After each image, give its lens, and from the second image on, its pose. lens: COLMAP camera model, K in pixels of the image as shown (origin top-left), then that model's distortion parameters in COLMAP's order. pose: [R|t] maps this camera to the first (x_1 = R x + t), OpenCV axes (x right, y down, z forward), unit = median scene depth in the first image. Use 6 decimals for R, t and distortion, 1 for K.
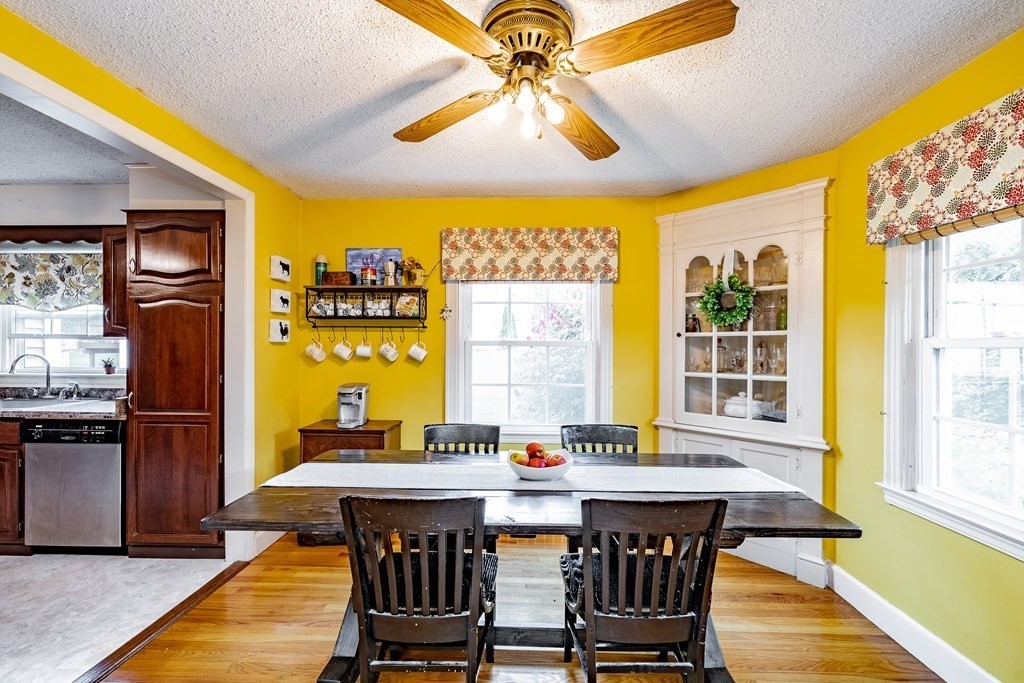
lens RADIAL K [[429.1, 0, 514.4], [0, 429.1, 347.6], [0, 0, 1]] dist [-0.001715, 0.000385]
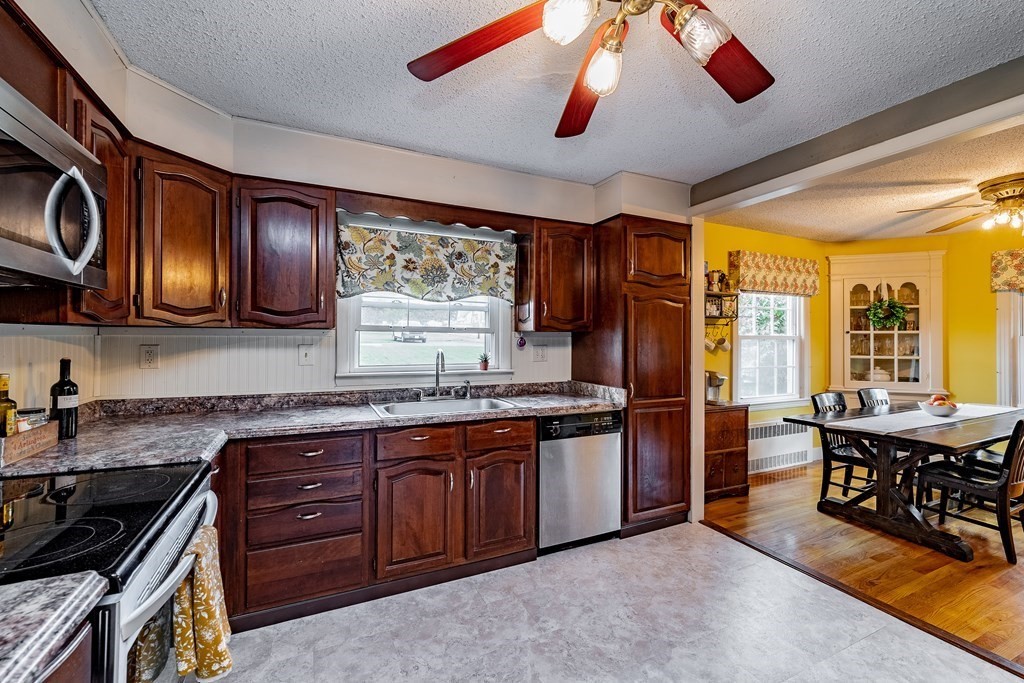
lens RADIAL K [[431.7, 0, 513.9], [0, 431.7, 335.0], [0, 0, 1]] dist [-0.000507, -0.000341]
pose [[0.890003, 0.002918, 0.455944, -1.460440], [0.000846, 0.999967, -0.008049, -0.007739], [-0.455953, 0.007549, 0.889972, 0.145851]]
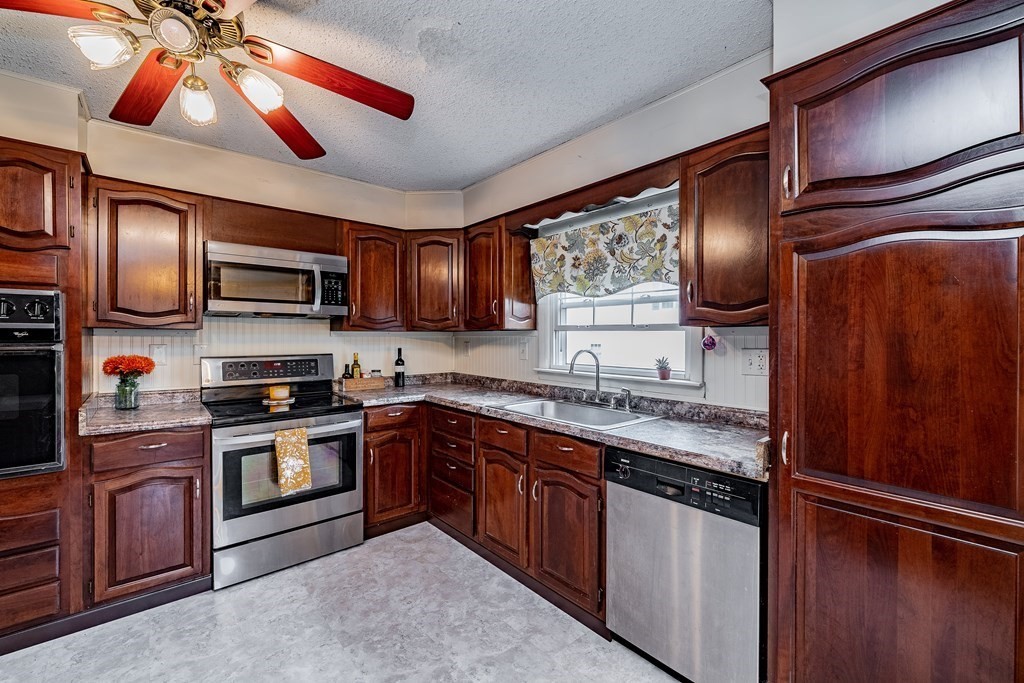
lens RADIAL K [[428.8, 0, 515.0], [0, 428.8, 339.0], [0, 0, 1]] dist [-0.000628, -0.000145]
pose [[0.674885, -0.000548, -0.737923, -0.650957], [-0.000783, 0.999999, -0.001458, -0.003947], [0.737923, 0.001562, 0.674884, 0.375828]]
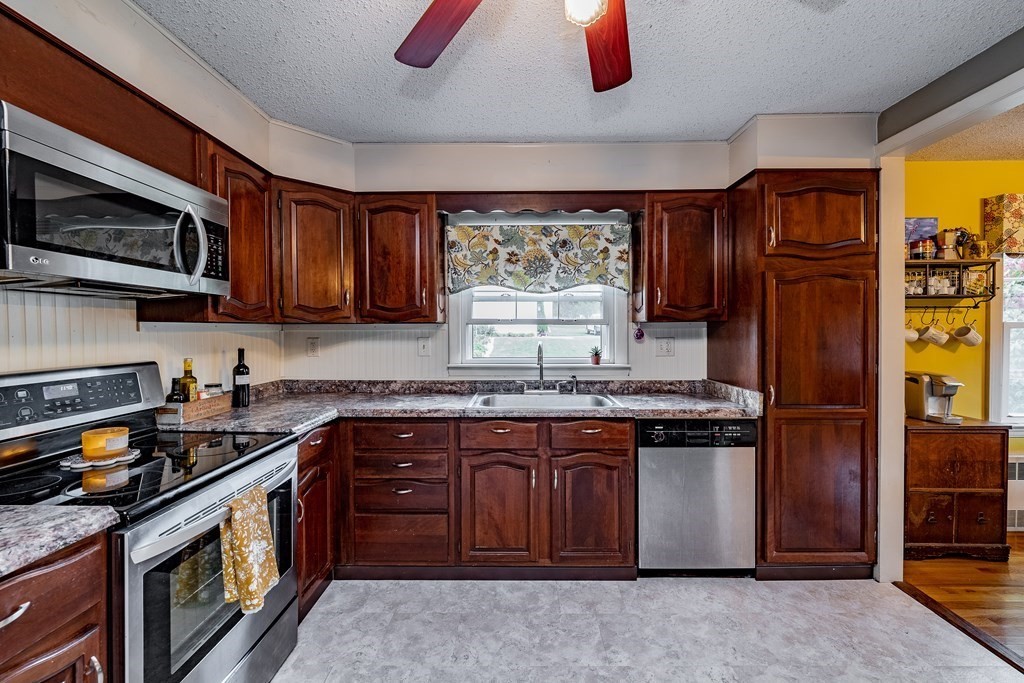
lens RADIAL K [[431.7, 0, 513.9], [0, 431.7, 335.0], [0, 0, 1]] dist [-0.000507, -0.000341]
pose [[0.999779, -0.009417, 0.018774, -1.250343], [0.009299, 0.999937, 0.006355, -0.005252], [-0.018833, -0.006179, 0.999804, 0.141225]]
